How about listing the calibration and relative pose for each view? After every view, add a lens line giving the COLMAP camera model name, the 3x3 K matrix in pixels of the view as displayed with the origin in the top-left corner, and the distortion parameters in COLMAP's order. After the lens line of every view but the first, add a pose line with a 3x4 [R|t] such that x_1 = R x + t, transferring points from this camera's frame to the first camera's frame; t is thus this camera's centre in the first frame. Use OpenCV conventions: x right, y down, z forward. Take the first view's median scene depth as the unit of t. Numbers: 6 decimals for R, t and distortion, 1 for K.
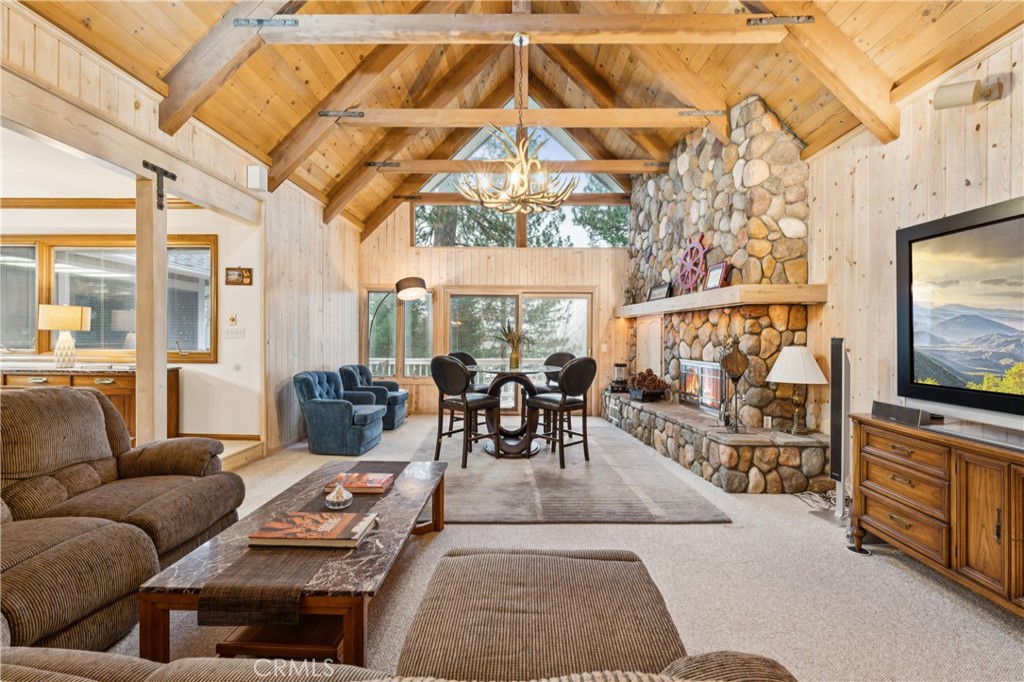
lens RADIAL K [[474.1, 0, 509.0], [0, 474.1, 336.1], [0, 0, 1]] dist [0.000175, -0.001025]
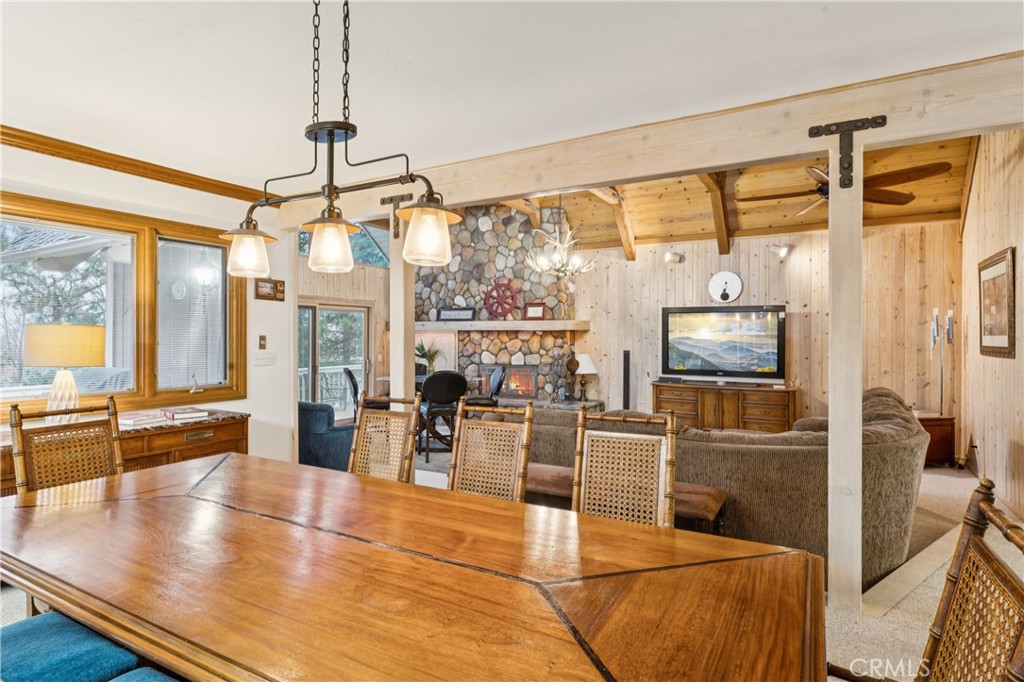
lens RADIAL K [[541.7, 0, 514.5], [0, 541.7, 342.2], [0, 0, 1]] dist [-0.004789, 0.000180]
pose [[0.471984, -0.015736, 0.881467, -1.186452], [-0.000074, 0.999840, 0.017889, -0.052982], [-0.881607, -0.008509, 0.471908, 0.197936]]
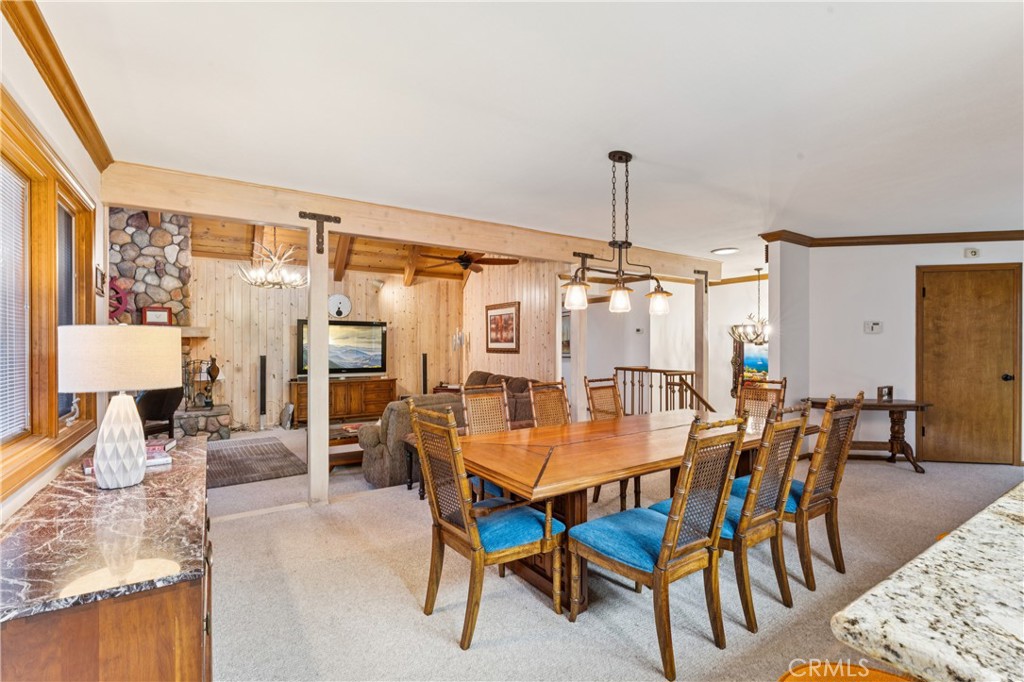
lens RADIAL K [[474.1, 0, 508.4], [0, 474.1, 348.8], [0, 0, 1]] dist [0.000175, -0.001025]
pose [[-0.574375, -0.013368, 0.818483, -1.375099], [-0.005231, 0.999906, 0.012661, -0.047118], [-0.818576, 0.002990, -0.574391, 0.939313]]
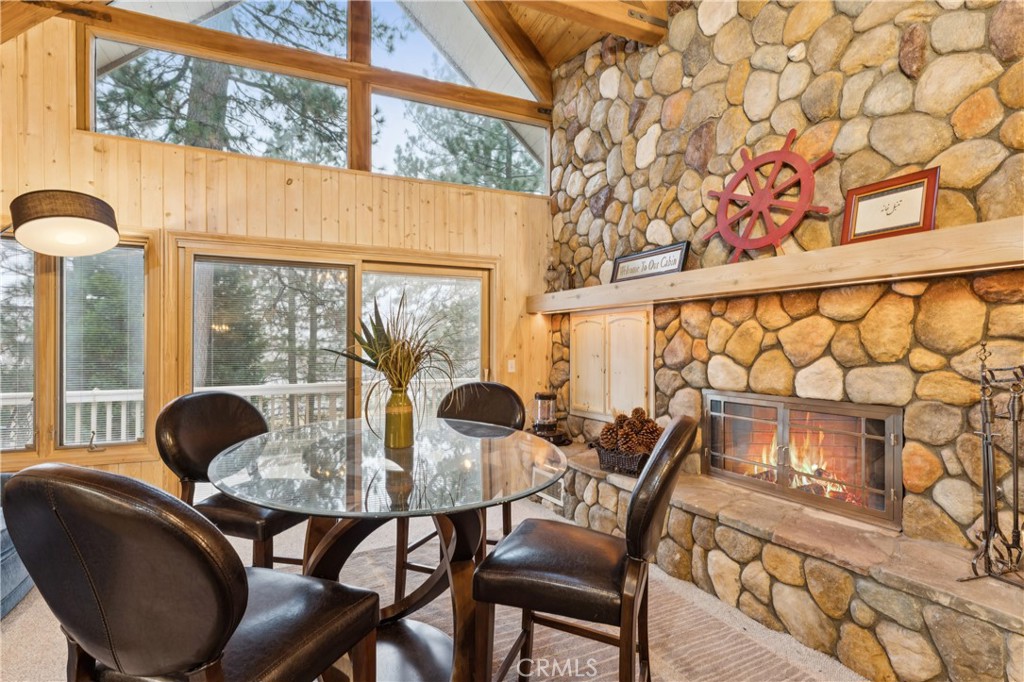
lens RADIAL K [[474.1, 0, 514.9], [0, 474.1, 345.3], [0, 0, 1]] dist [0.000175, -0.001025]
pose [[0.906572, -0.006109, 0.422008, -0.060307], [0.005247, 0.999981, 0.003204, -0.002940], [-0.422019, -0.000690, 0.906587, 0.739139]]
